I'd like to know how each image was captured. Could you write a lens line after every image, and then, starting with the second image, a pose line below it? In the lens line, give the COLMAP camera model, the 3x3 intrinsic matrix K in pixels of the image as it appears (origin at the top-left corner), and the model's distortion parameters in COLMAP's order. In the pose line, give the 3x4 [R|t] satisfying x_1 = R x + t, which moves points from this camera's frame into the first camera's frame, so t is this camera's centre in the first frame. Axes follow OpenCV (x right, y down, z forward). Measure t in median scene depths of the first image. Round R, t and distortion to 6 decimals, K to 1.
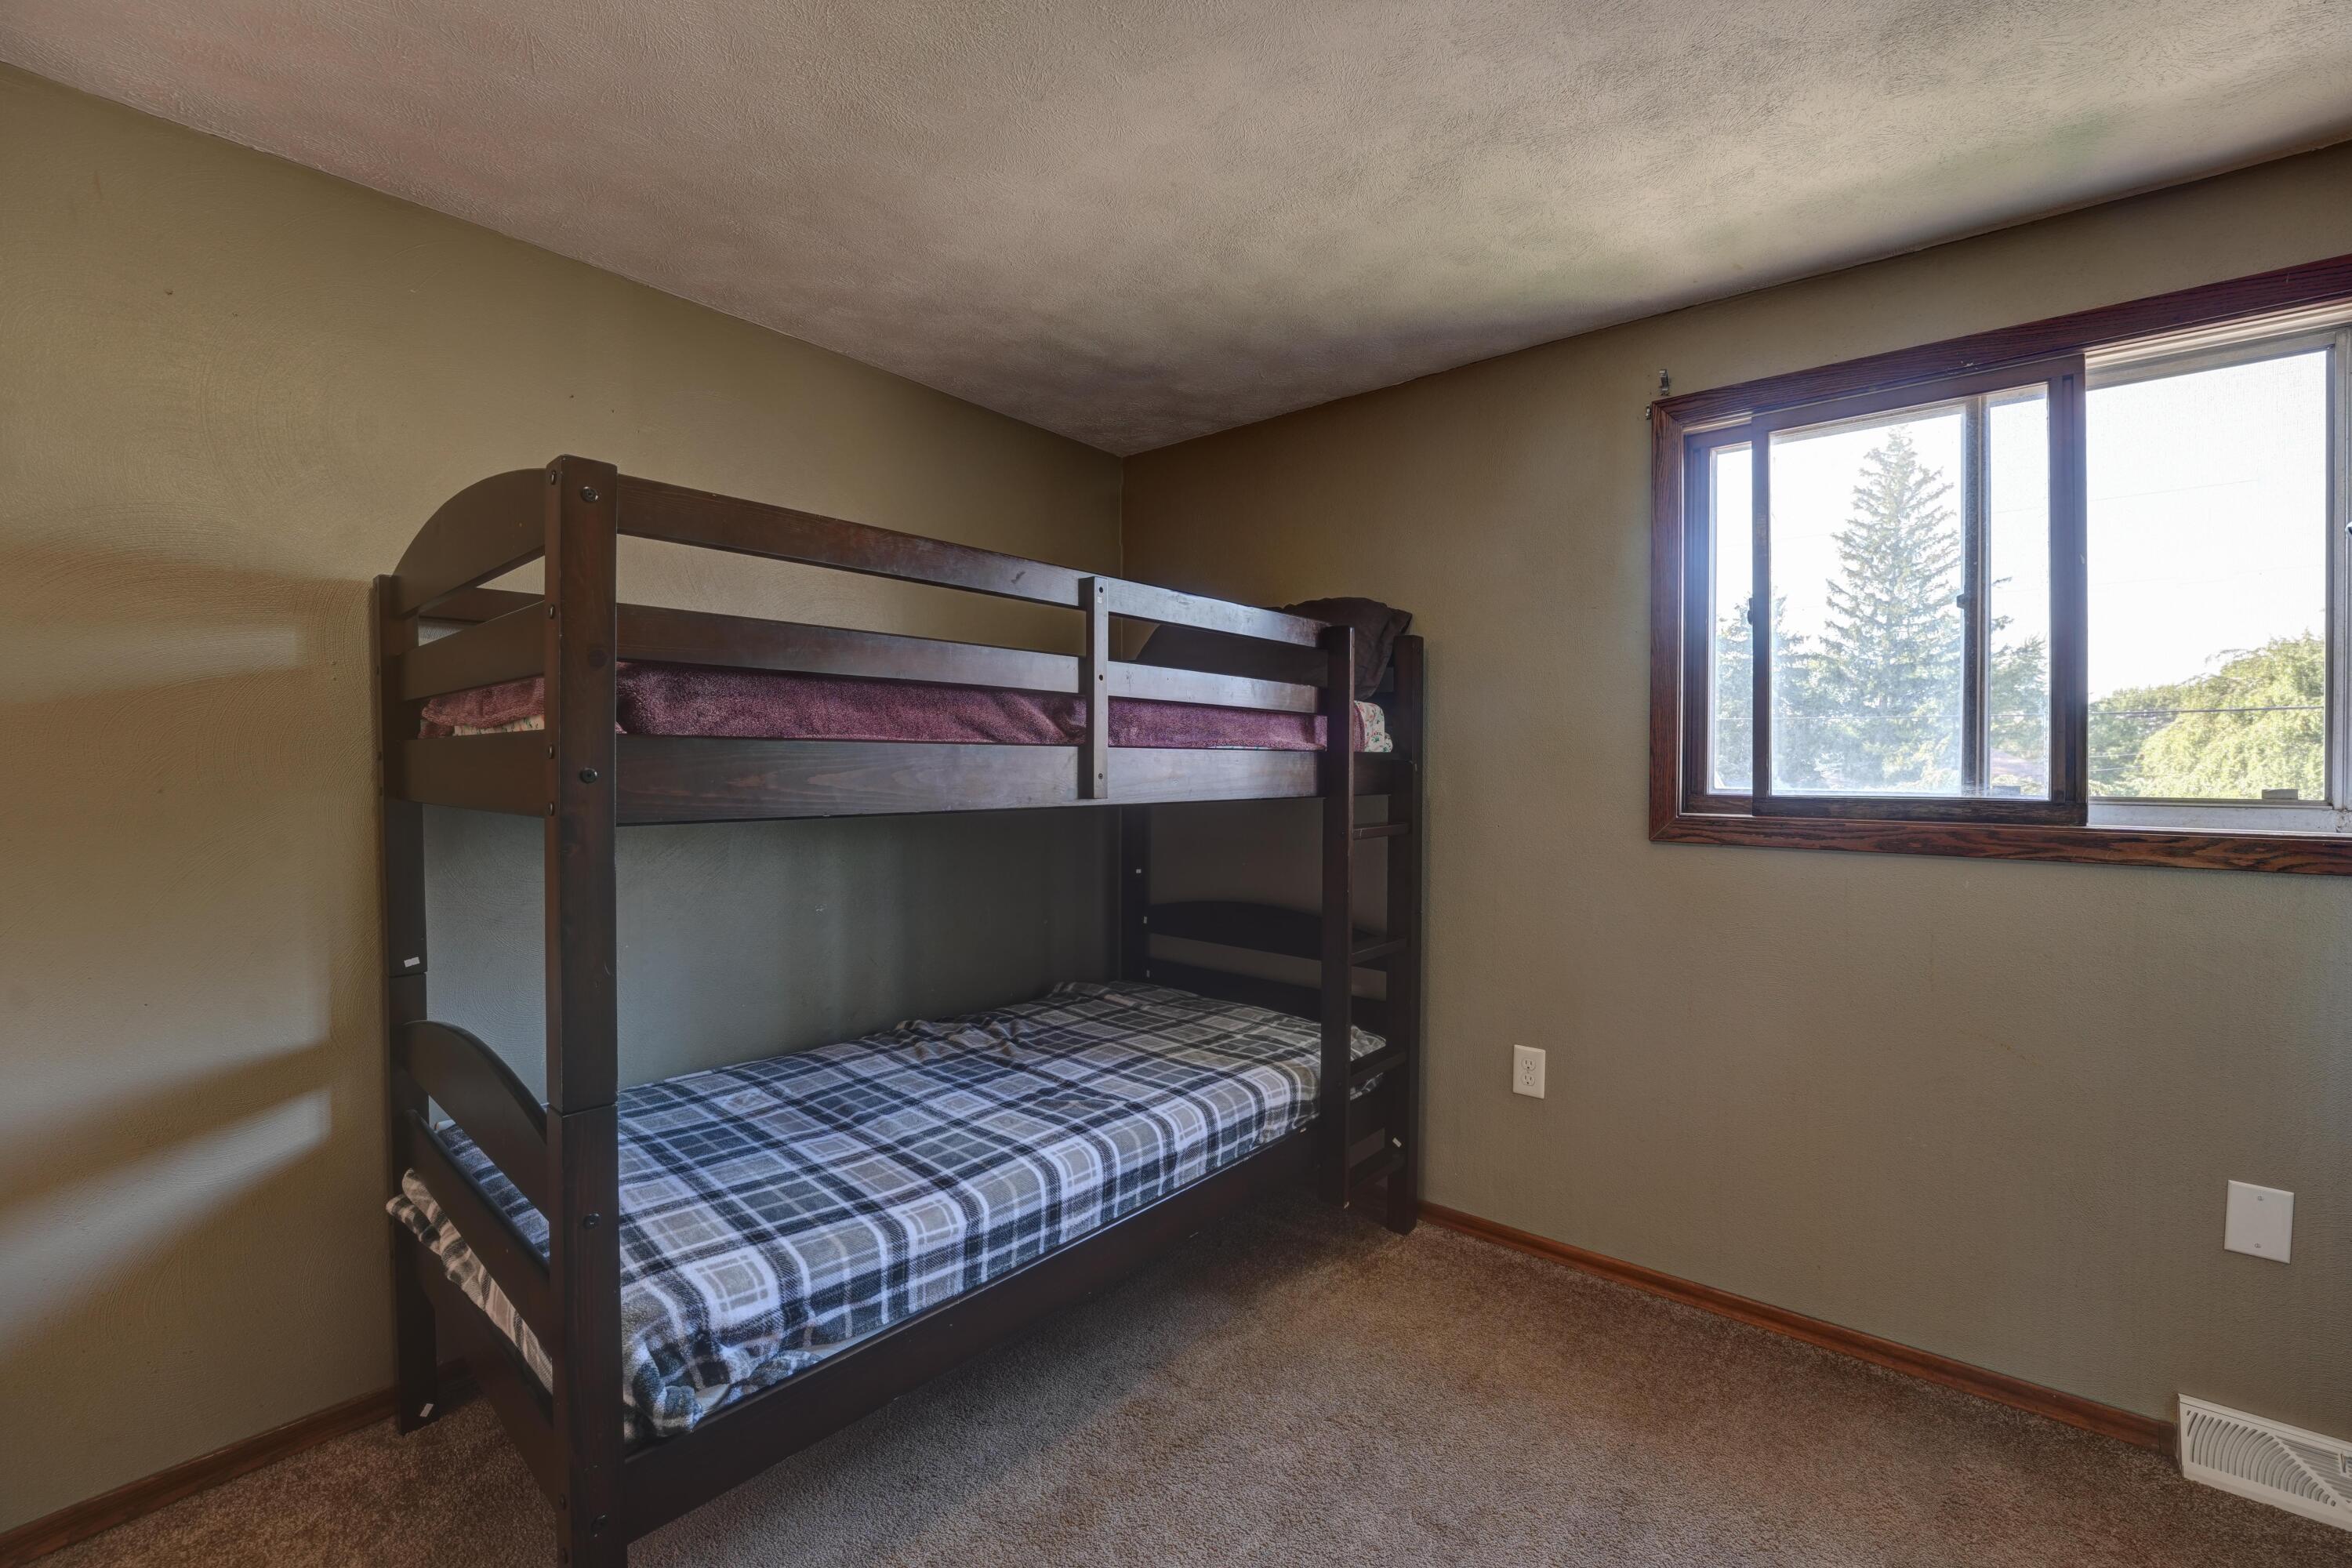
lens RADIAL K [[963.2, 0, 1186.6], [0, 963.2, 778.7], [0, 0, 1]] dist [-0.010077, 0.000663]
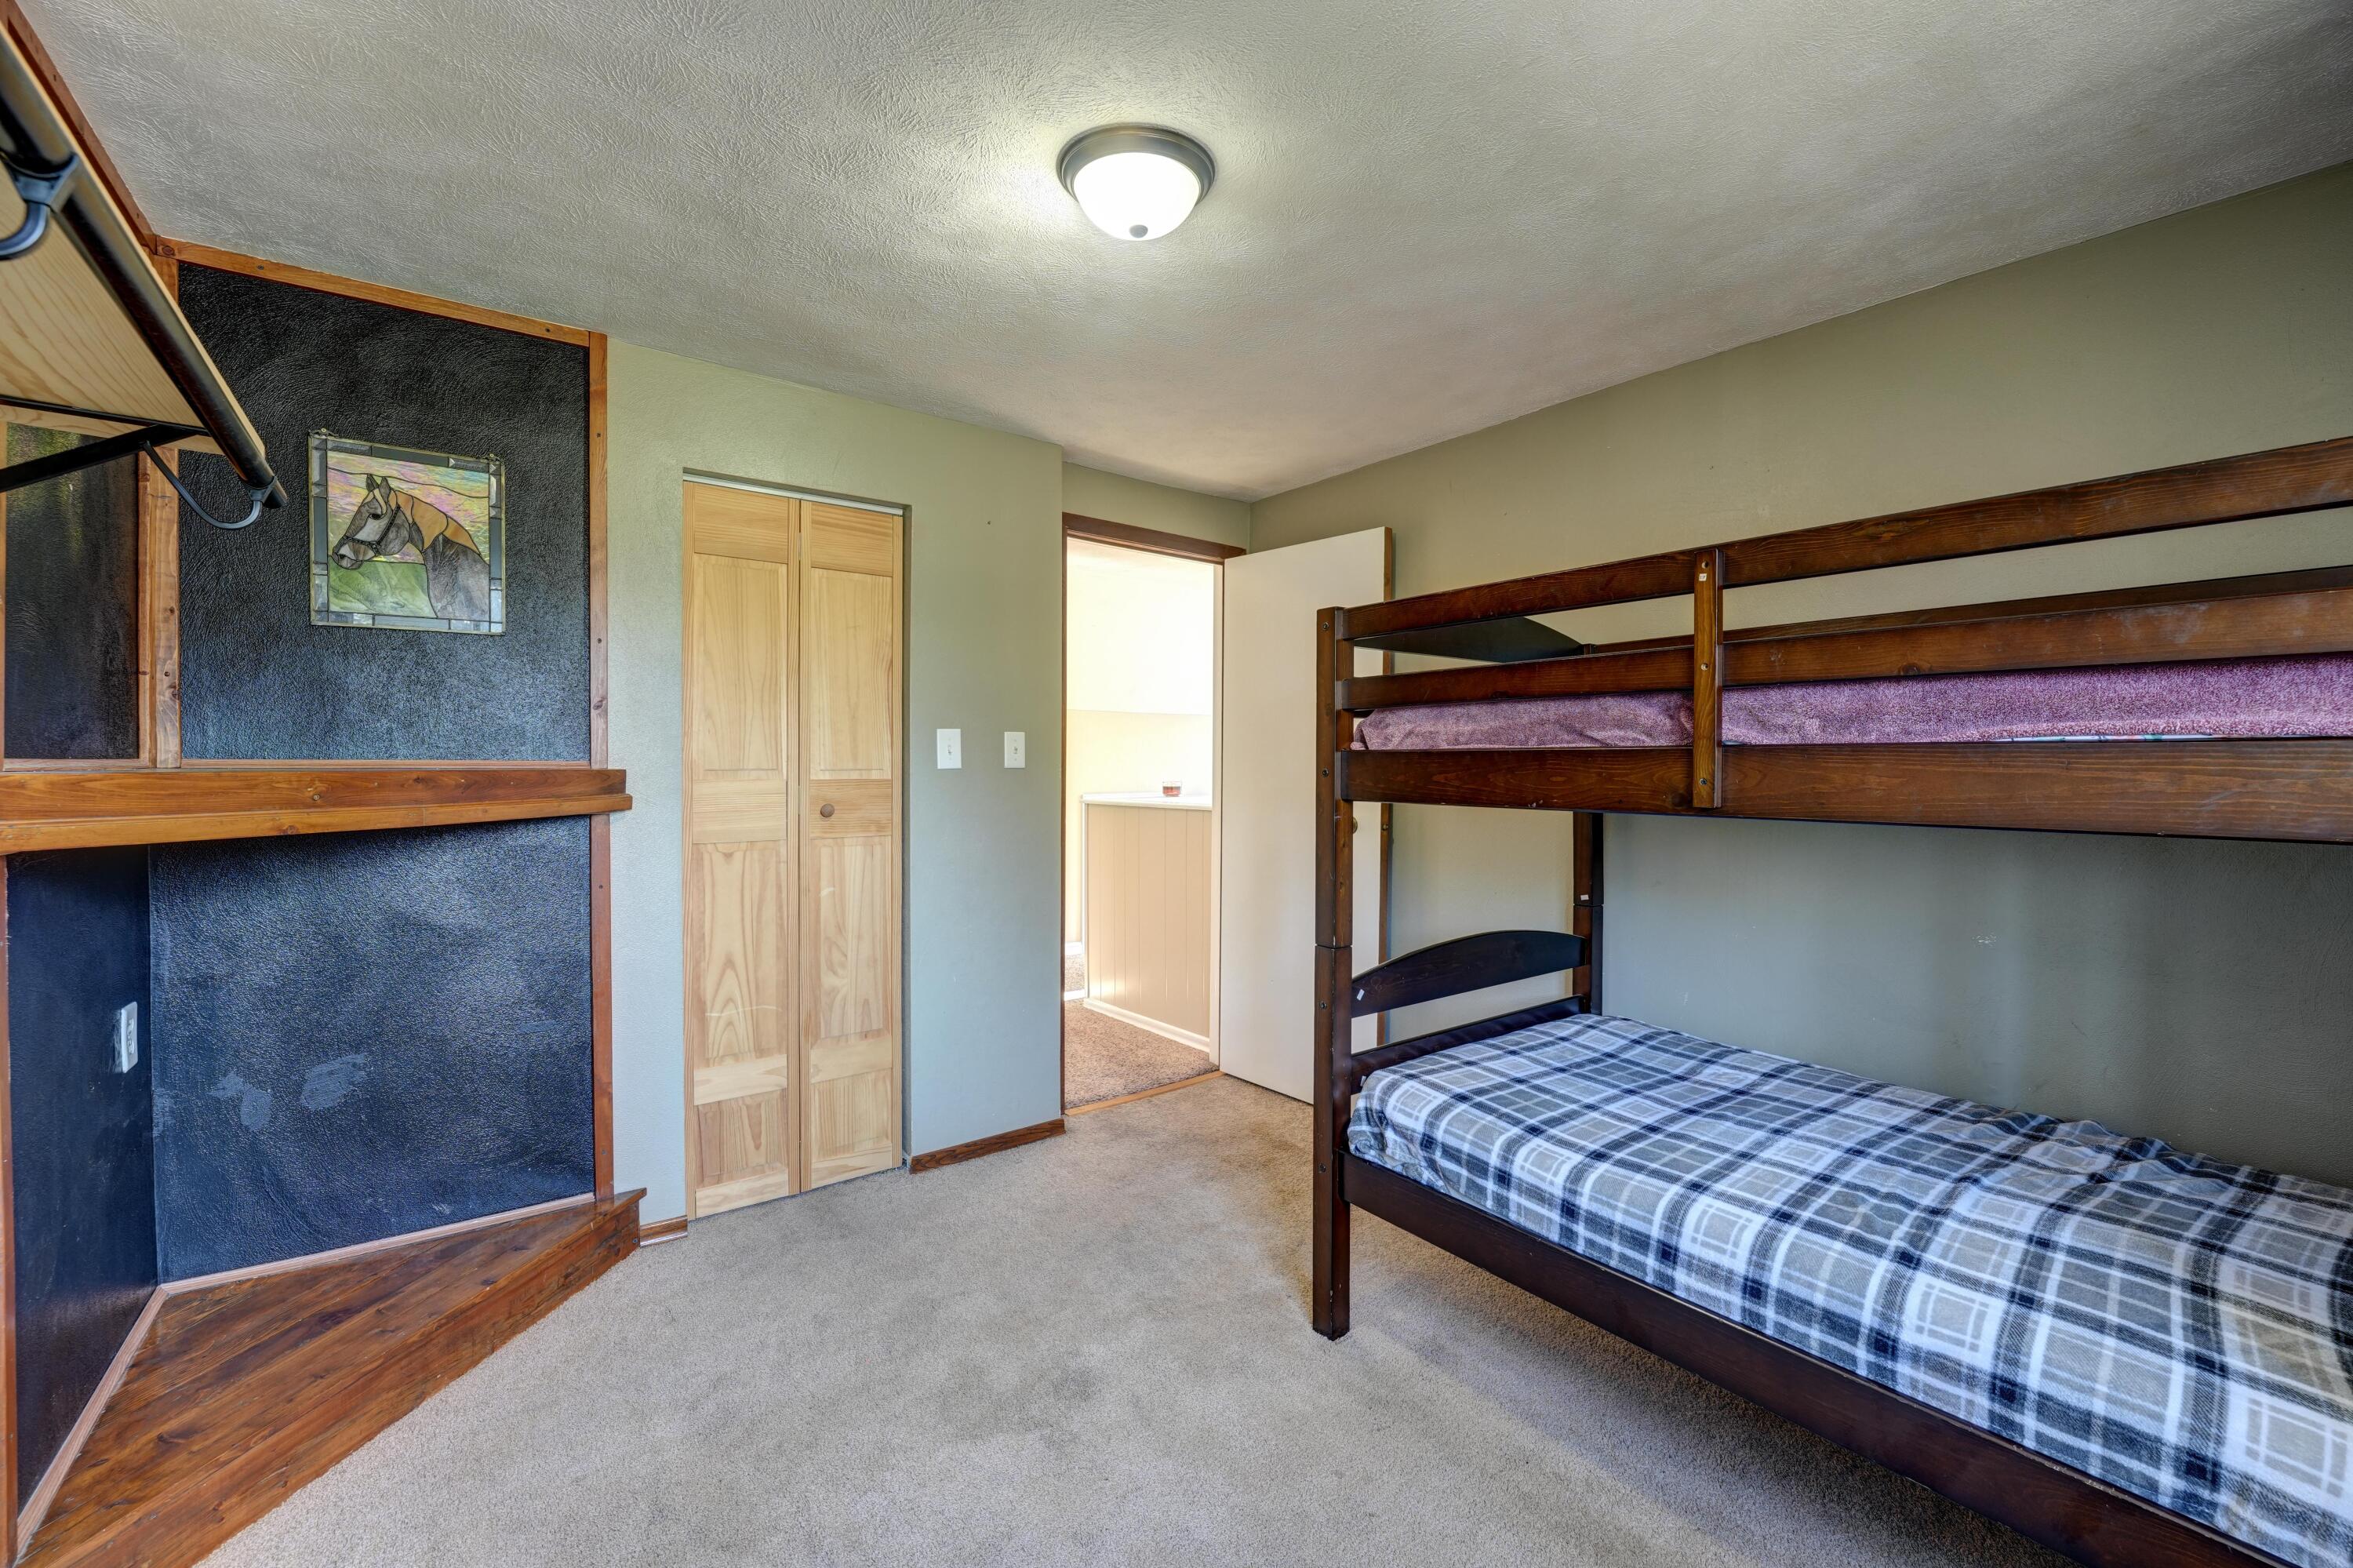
lens RADIAL K [[963.6, 0, 1183.2], [0, 963.6, 775.2], [0, 0, 1]] dist [-0.010077, 0.000663]
pose [[-0.204837, 0.010728, -0.978737, 0.786933], [-0.015253, 0.999784, 0.014151, -0.012178], [0.978677, 0.017828, -0.204629, 0.668115]]
